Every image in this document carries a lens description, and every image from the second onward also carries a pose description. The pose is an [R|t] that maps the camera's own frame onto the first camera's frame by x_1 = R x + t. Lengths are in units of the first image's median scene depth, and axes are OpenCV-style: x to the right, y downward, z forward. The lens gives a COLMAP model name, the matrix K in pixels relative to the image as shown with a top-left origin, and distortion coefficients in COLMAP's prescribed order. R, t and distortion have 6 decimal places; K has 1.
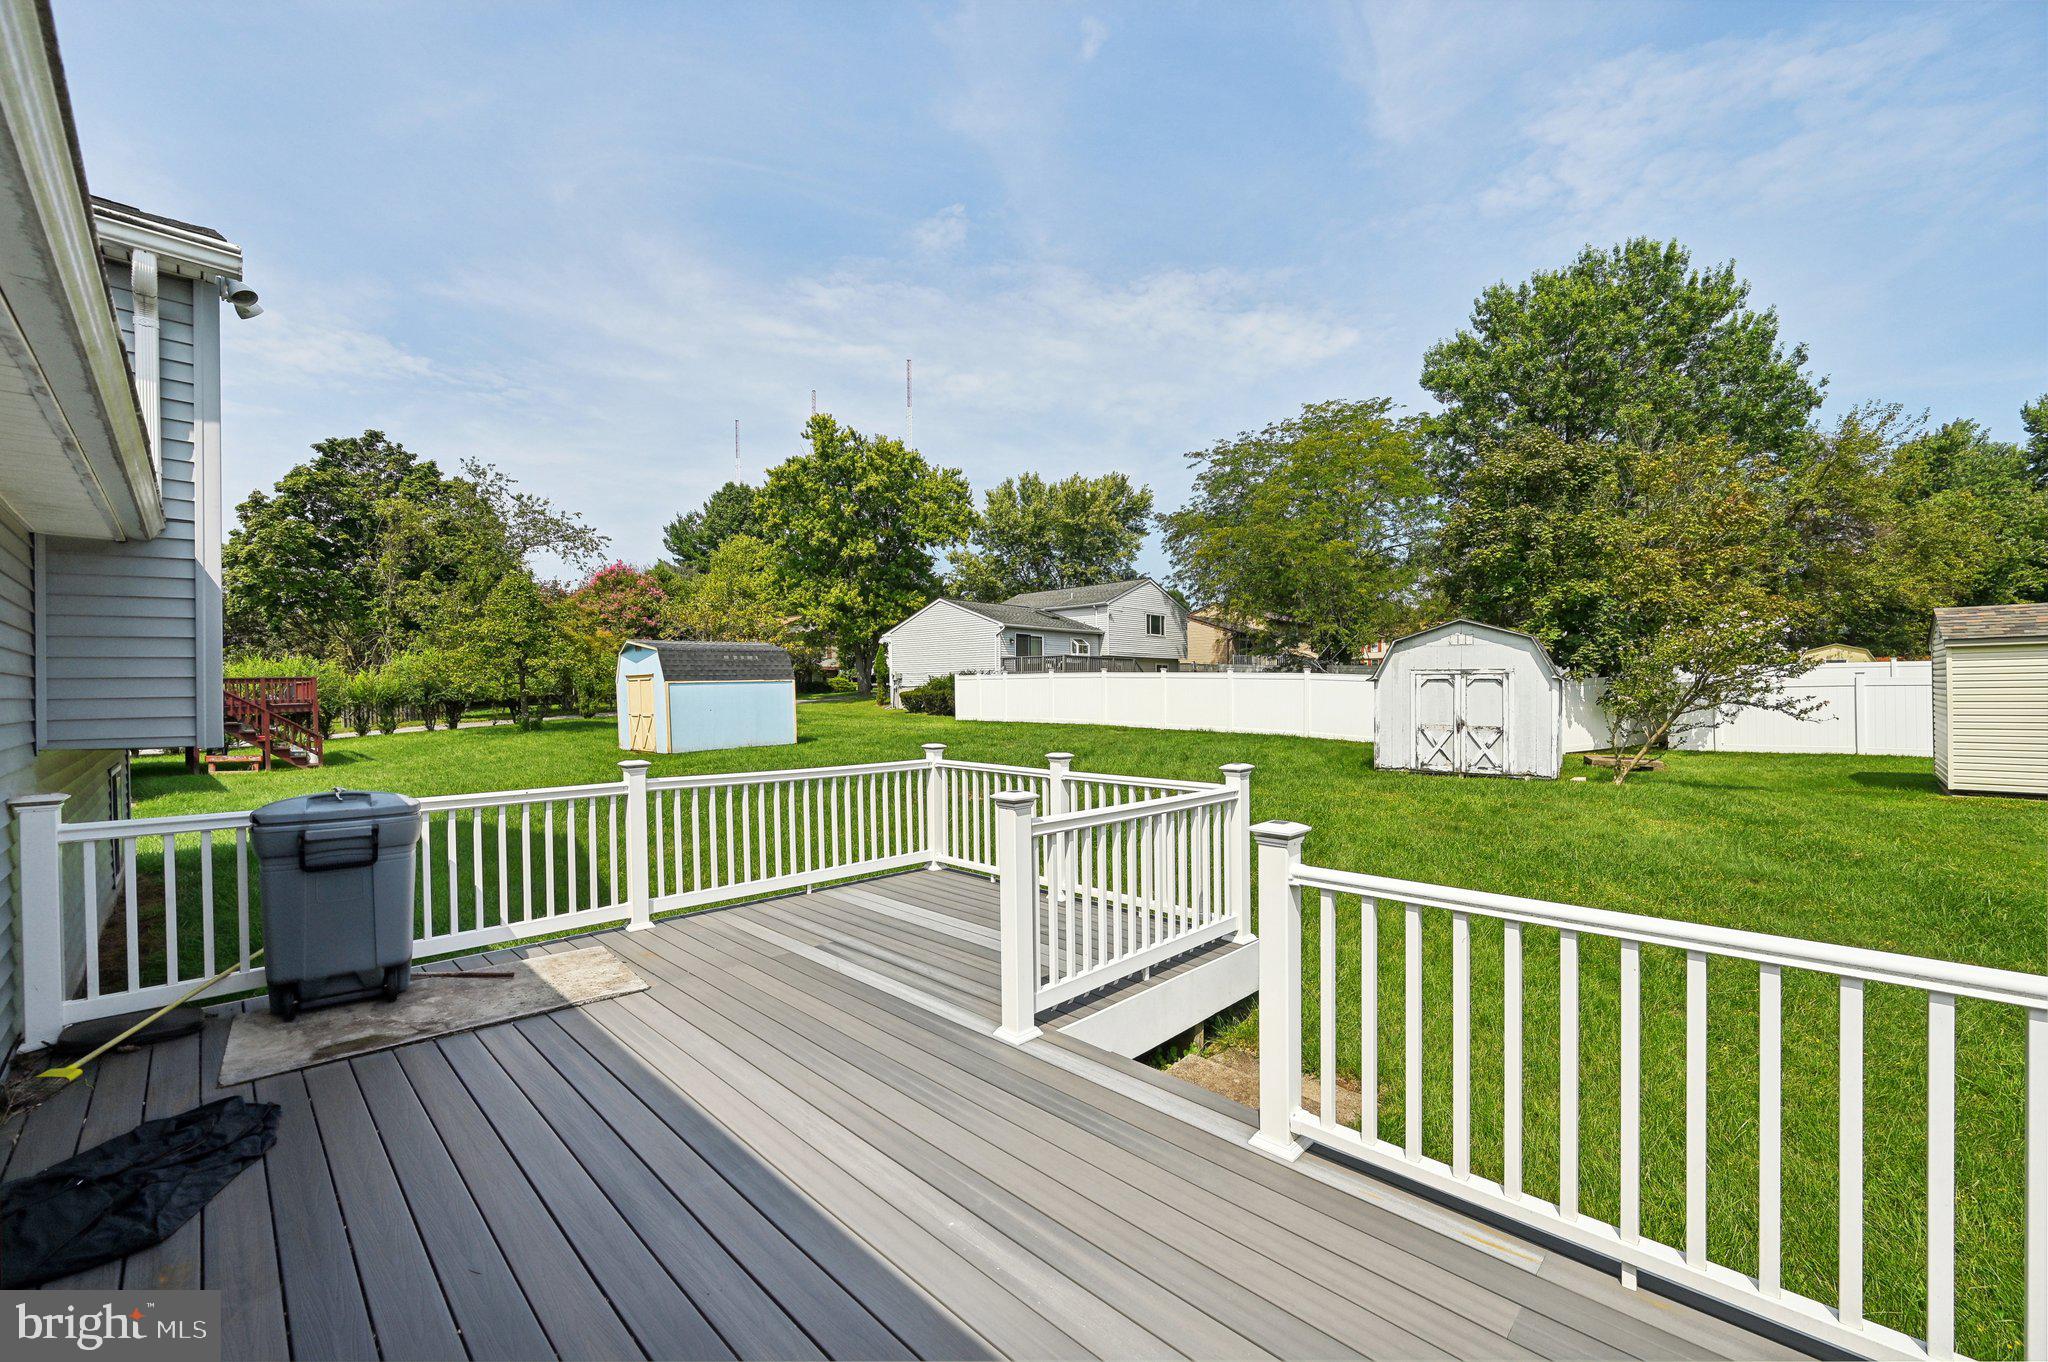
lens RADIAL K [[792.5, 0, 1013.1], [0, 792.5, 681.6], [0, 0, 1]] dist [0.012866, 0.000191]
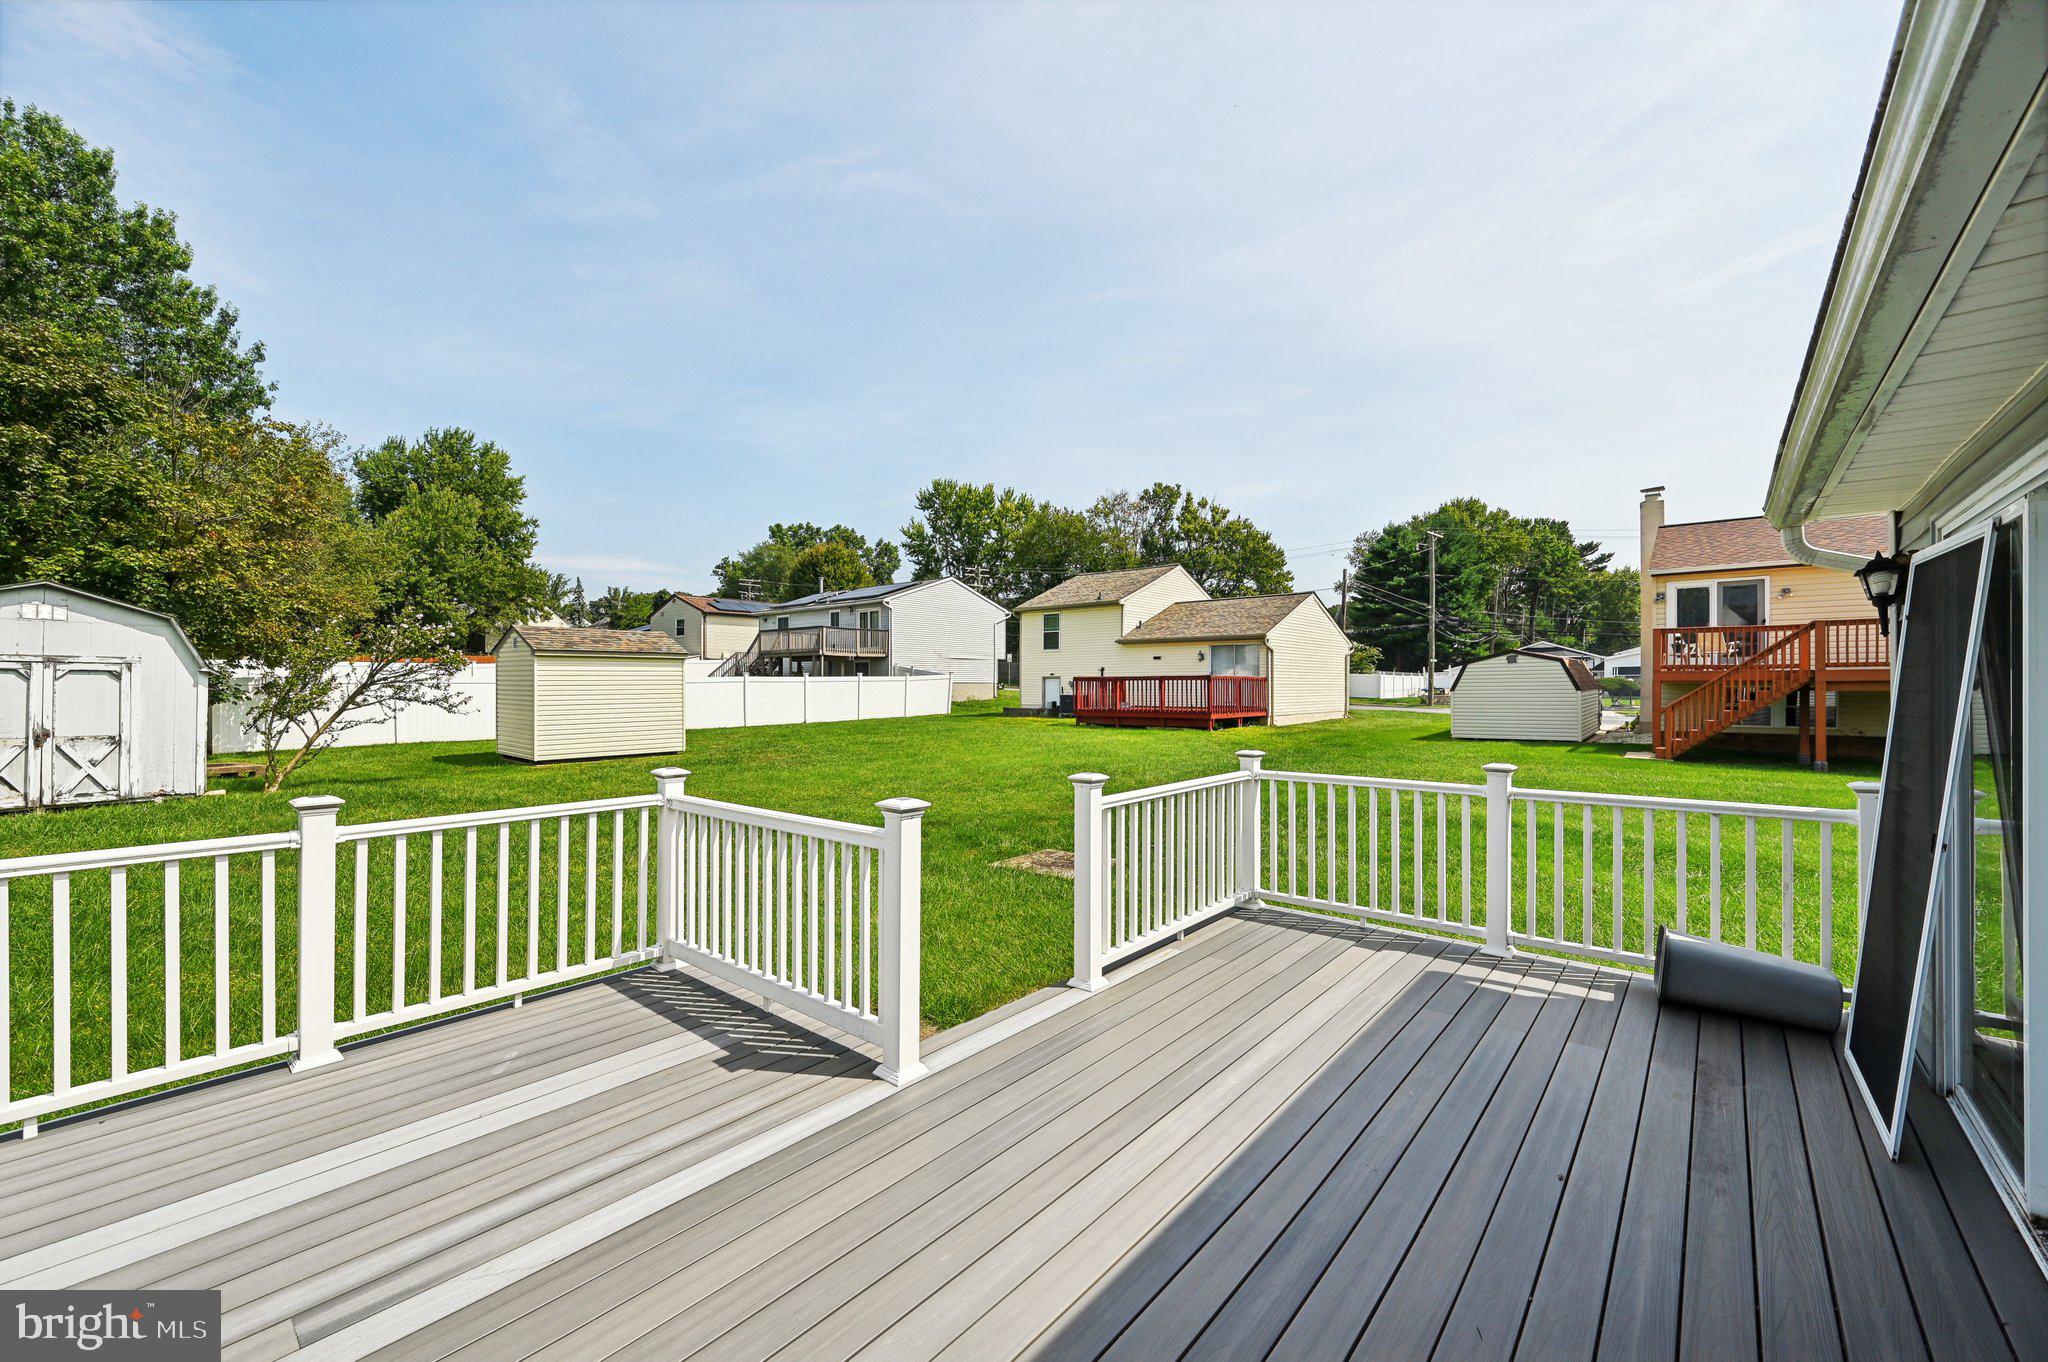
lens RADIAL K [[815.8, 0, 1033.1], [0, 815.8, 686.0], [0, 0, 1]] dist [0.000052, 0.000297]
pose [[-0.067167, 0.002919, 0.997737, -0.215237], [-0.012382, 0.999916, -0.003759, 0.003427], [-0.997665, -0.012607, -0.067126, 0.217032]]
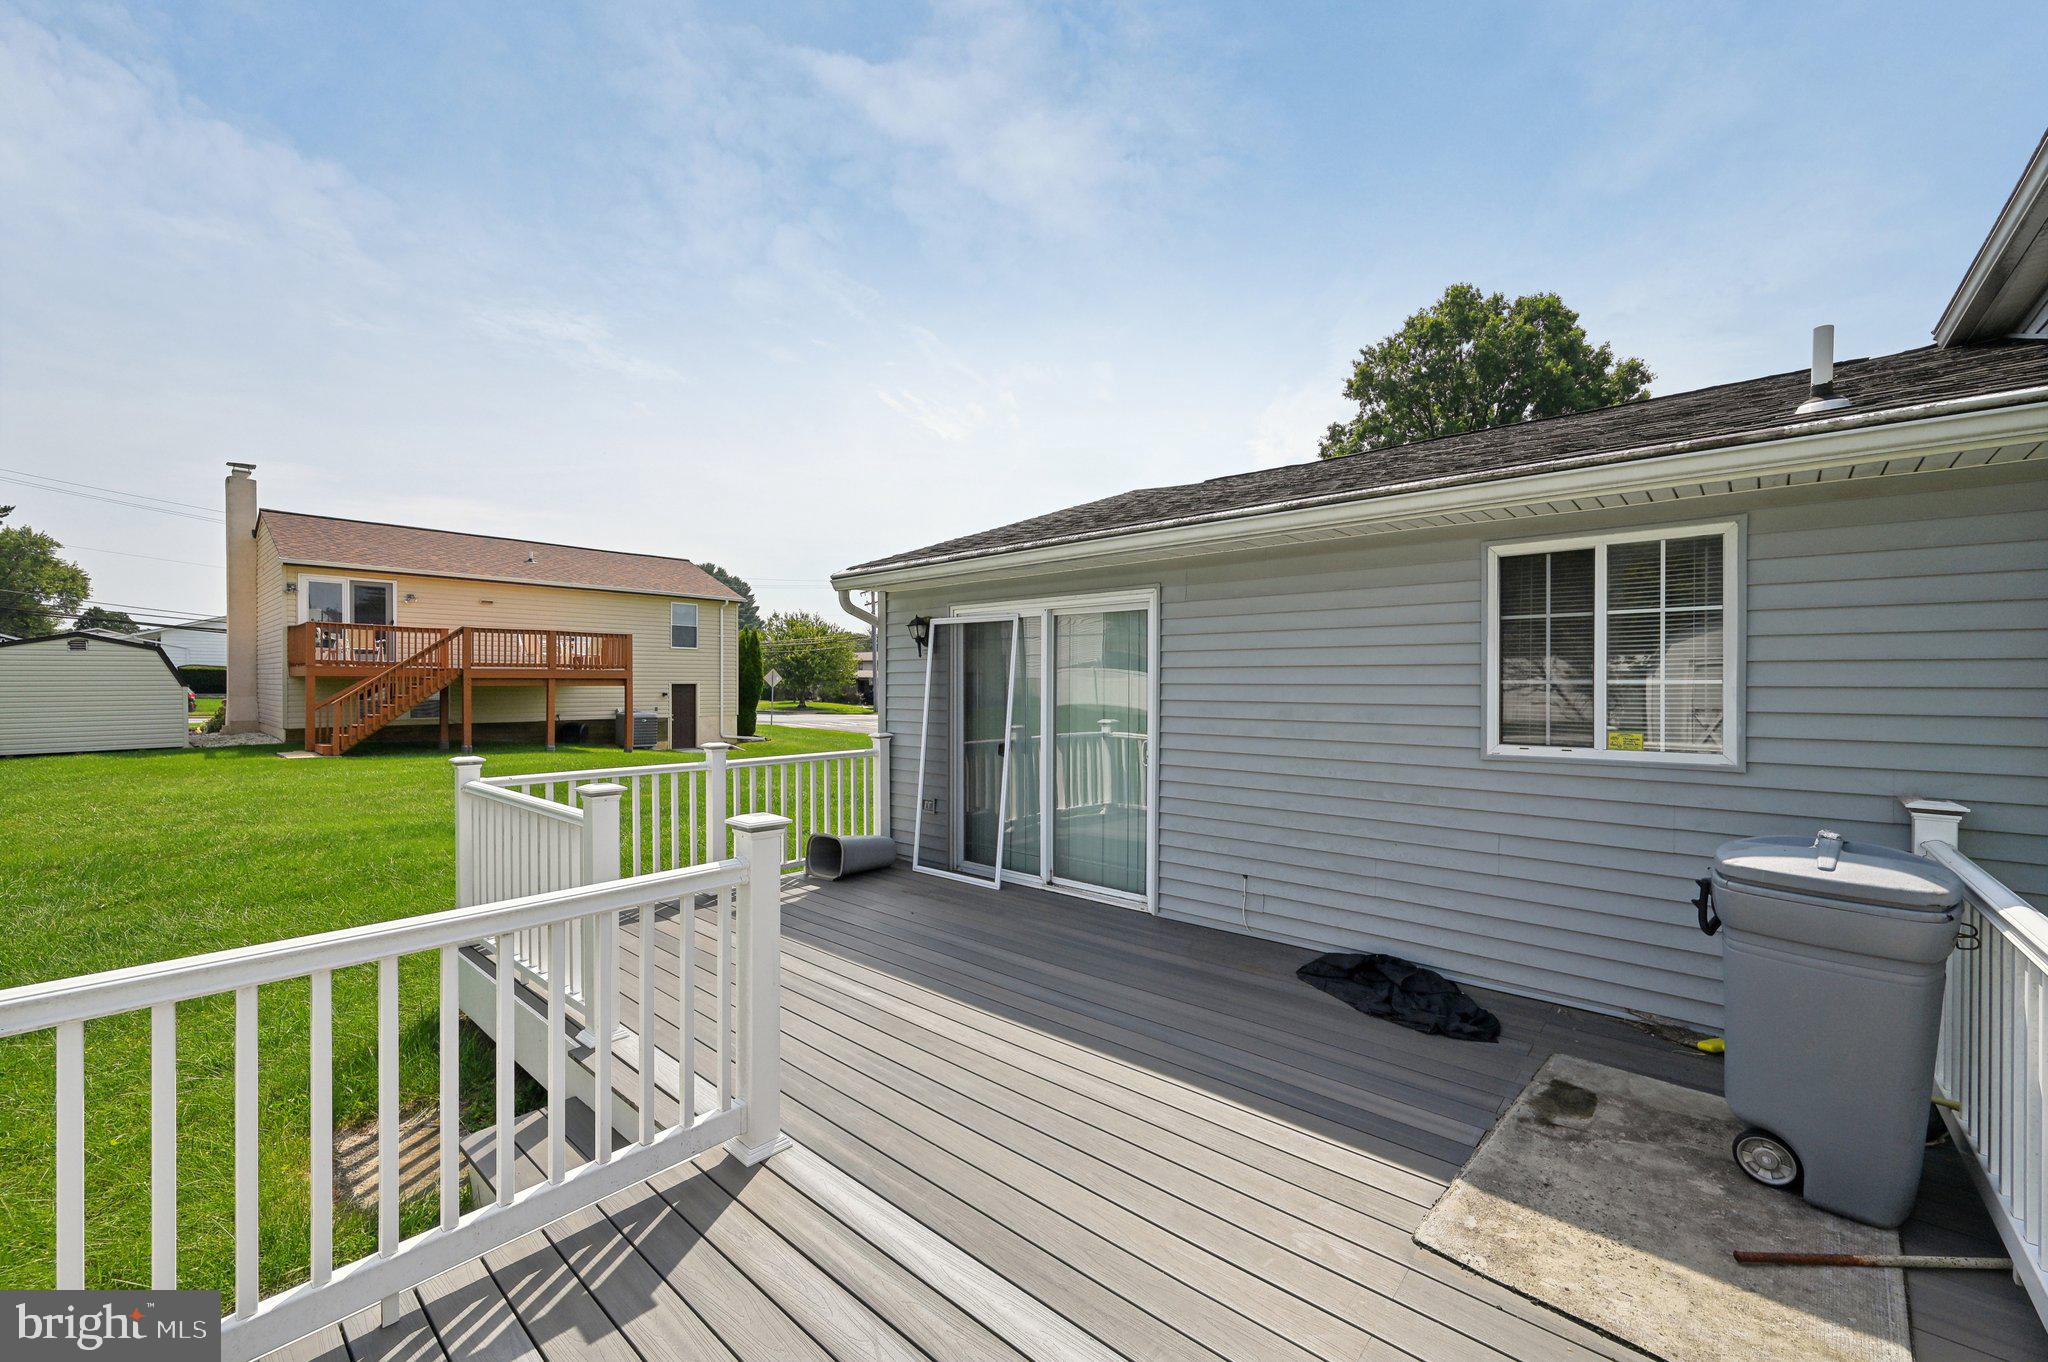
lens RADIAL K [[835.4, 0, 1024.0], [0, 835.4, 681.0], [0, 0, 1]] dist [0.000194, 0.000214]
pose [[-0.998029, 0.001904, -0.062718, -0.045188], [0.002804, 0.999894, -0.014260, 0.005930], [0.062684, -0.014408, -0.997929, 0.423001]]
